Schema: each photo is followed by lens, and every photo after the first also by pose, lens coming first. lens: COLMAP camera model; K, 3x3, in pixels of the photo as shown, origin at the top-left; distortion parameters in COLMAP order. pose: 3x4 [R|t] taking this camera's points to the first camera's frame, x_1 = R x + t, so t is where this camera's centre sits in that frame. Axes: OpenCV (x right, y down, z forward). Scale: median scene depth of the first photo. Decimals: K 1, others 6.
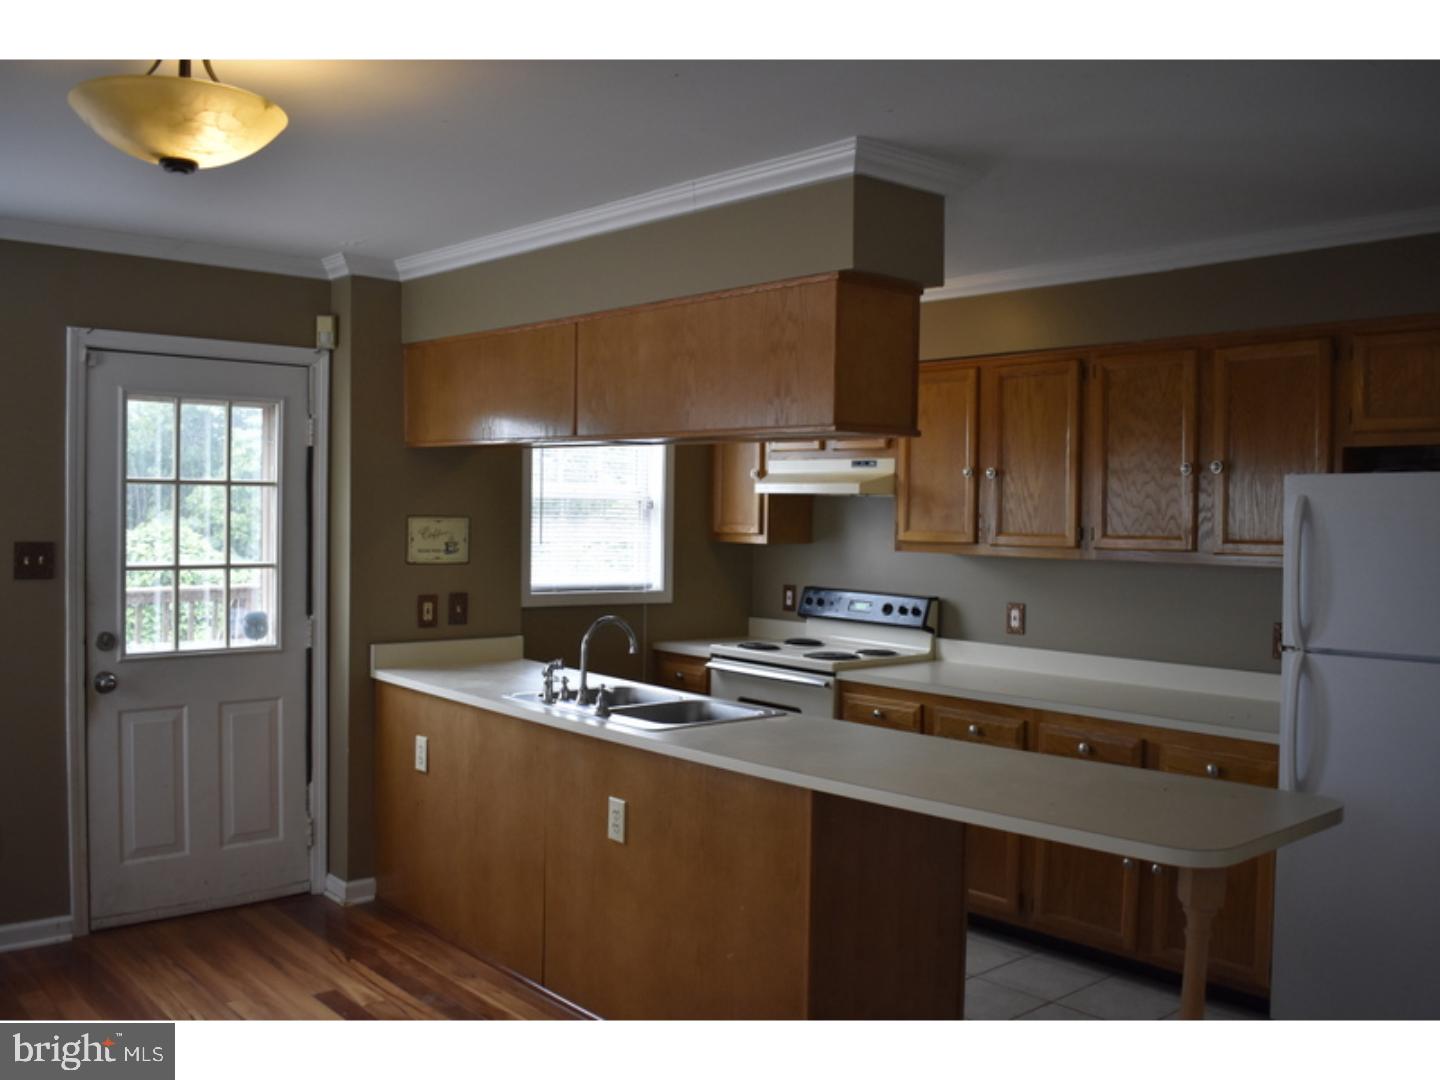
lens RADIAL K [[1280.6, 0, 720.0], [0, 1280.6, 540.0], [0, 0, 1]] dist [-0.089305, -0.003871]
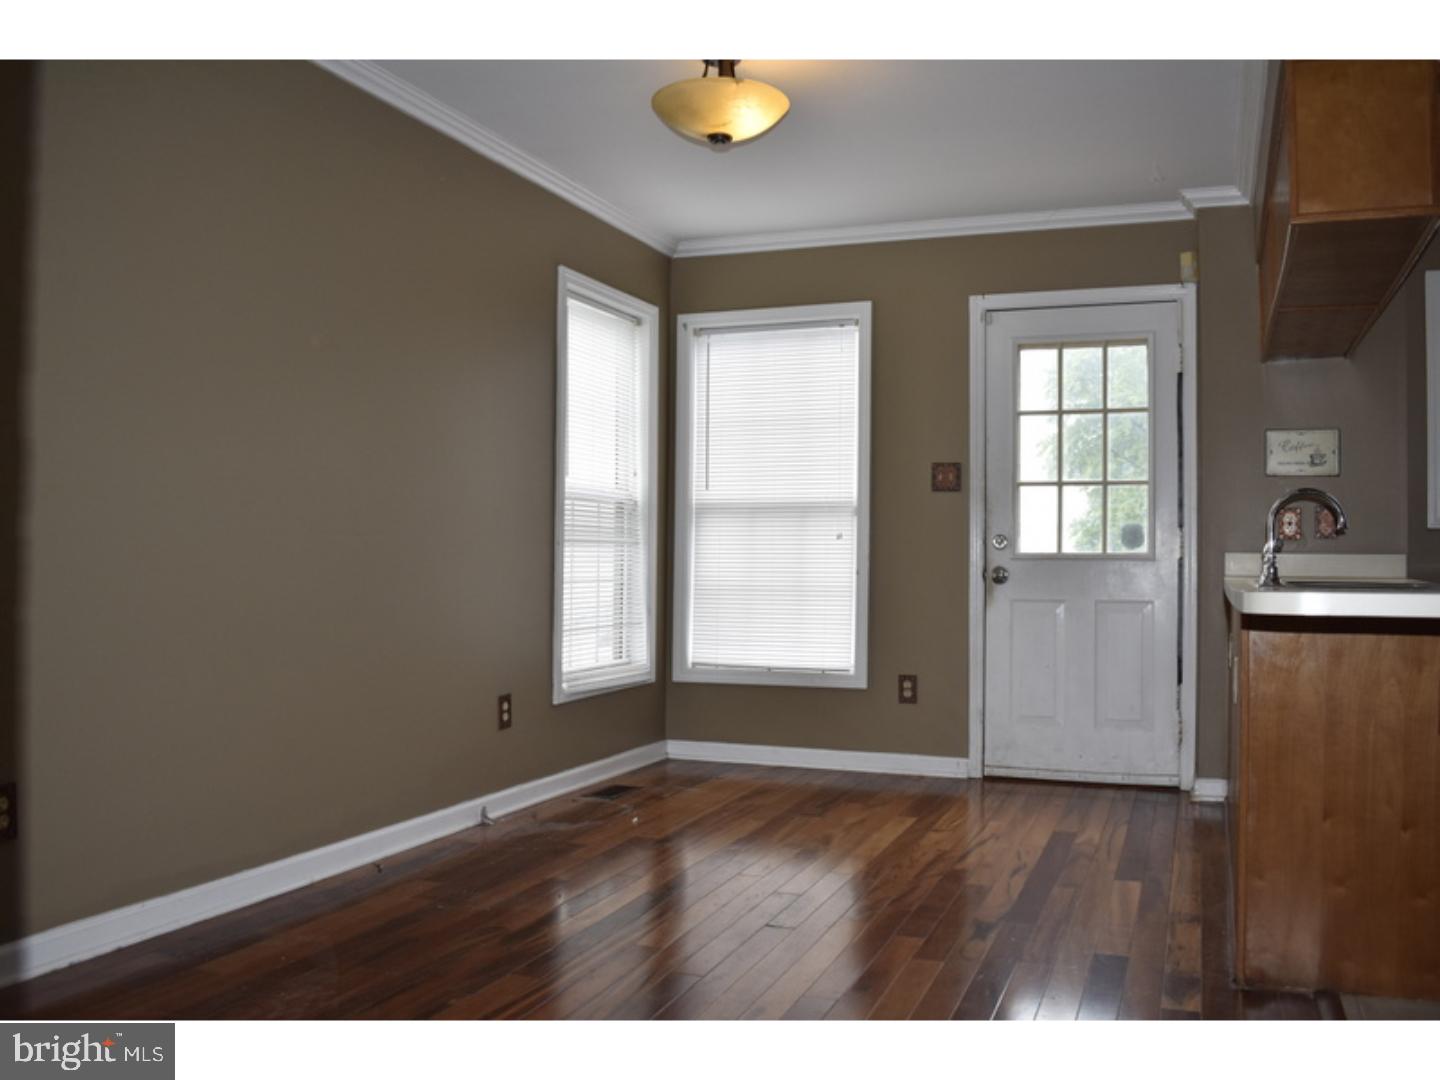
lens RADIAL K [[1280.6, 0, 720.0], [0, 1280.6, 540.0], [0, 0, 1]] dist [-0.089305, -0.003871]
pose [[0.452221, -0.027498, -0.891482, 0.471668], [-0.023906, 0.998792, -0.042935, 0.128318], [0.891586, 0.040728, 0.451017, 0.164706]]
